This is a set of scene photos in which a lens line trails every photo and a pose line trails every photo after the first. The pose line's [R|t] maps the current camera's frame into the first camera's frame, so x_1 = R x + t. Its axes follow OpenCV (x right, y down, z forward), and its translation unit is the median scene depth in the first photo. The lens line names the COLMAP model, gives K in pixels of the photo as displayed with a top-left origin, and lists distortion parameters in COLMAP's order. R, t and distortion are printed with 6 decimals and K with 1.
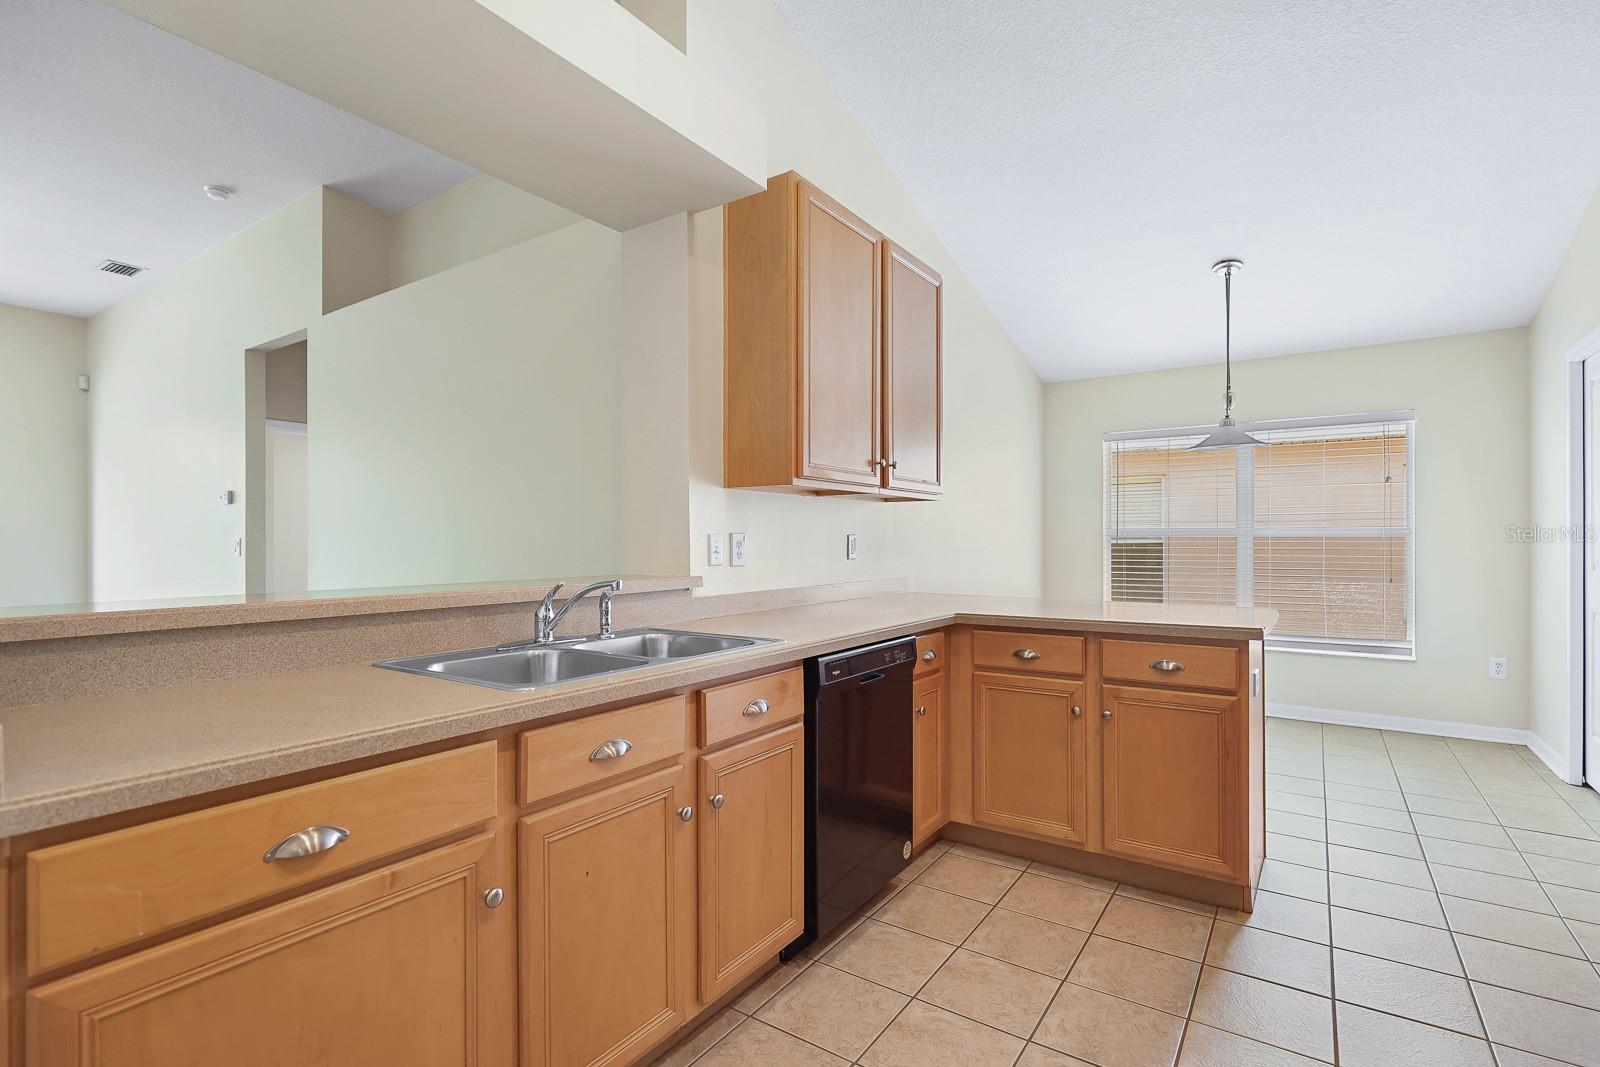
lens RADIAL K [[762.1, 0, 803.9], [0, 762.1, 537.4], [0, 0, 1]] dist [0.002153, 0.000219]
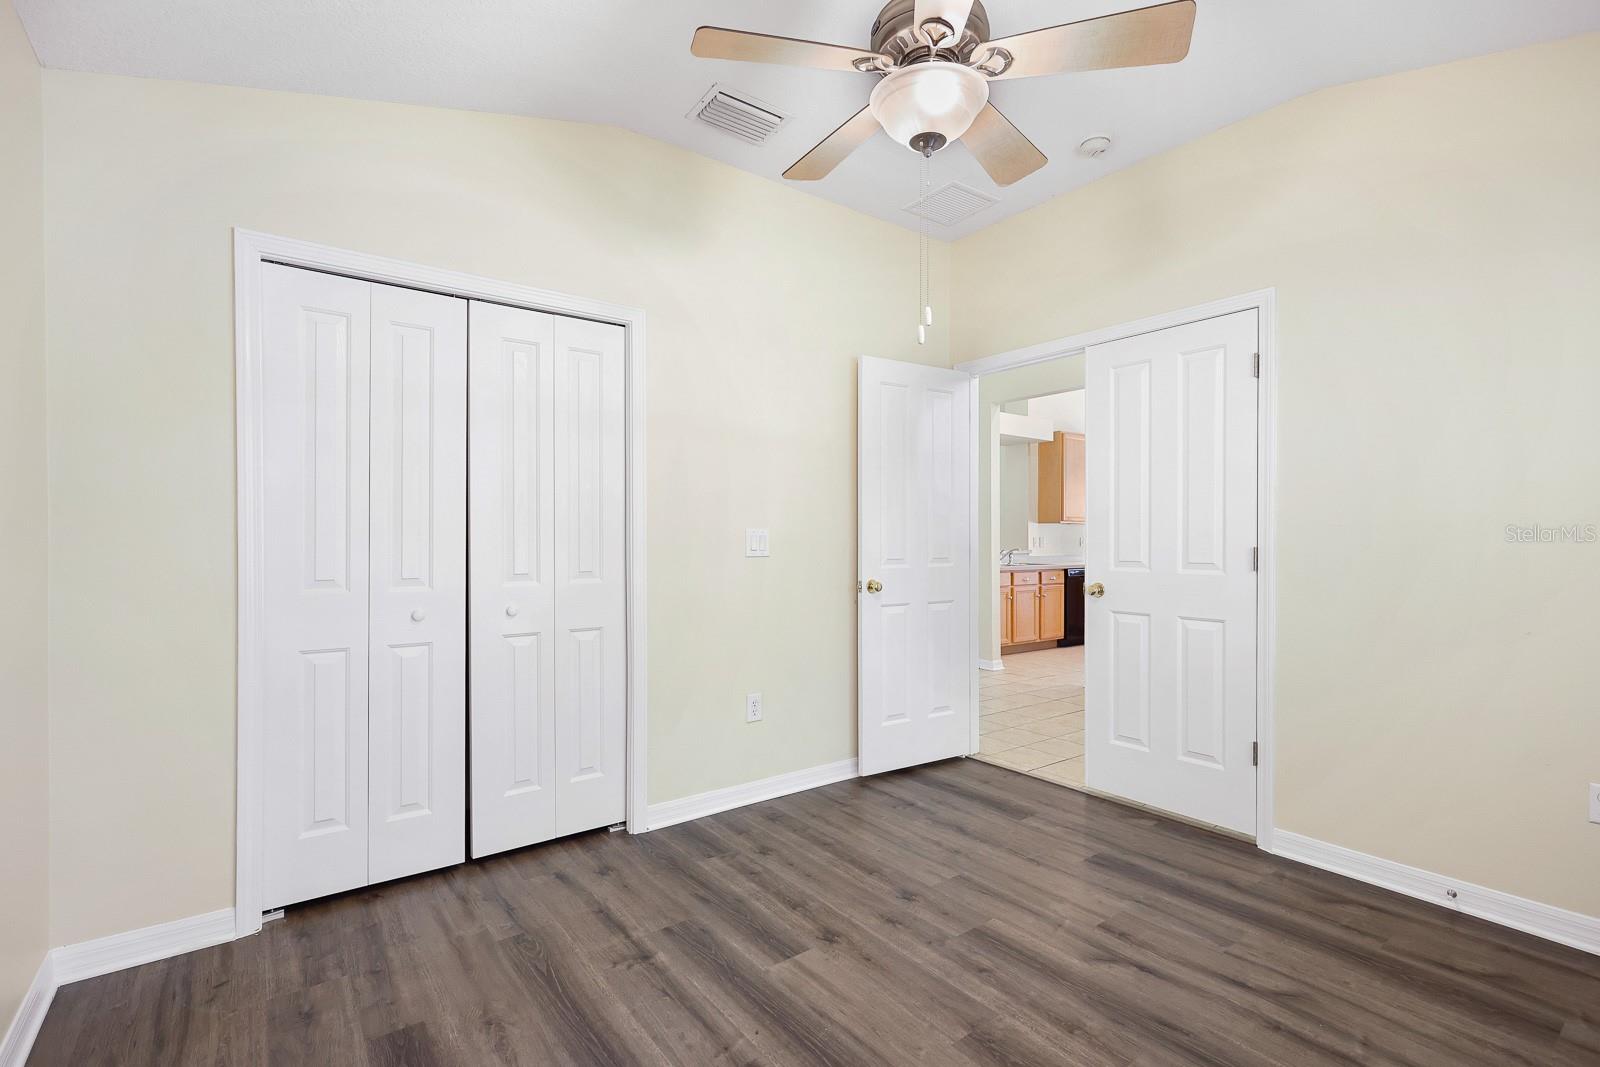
lens RADIAL K [[736.8, 0, 805.6], [0, 736.8, 538.5], [0, 0, 1]] dist [-0.000183, 0.000084]
pose [[0.947161, 0.007533, -0.320671, -0.029181], [-0.006308, 0.999968, 0.004858, -0.005877], [0.320698, -0.002578, 0.947178, -1.925084]]
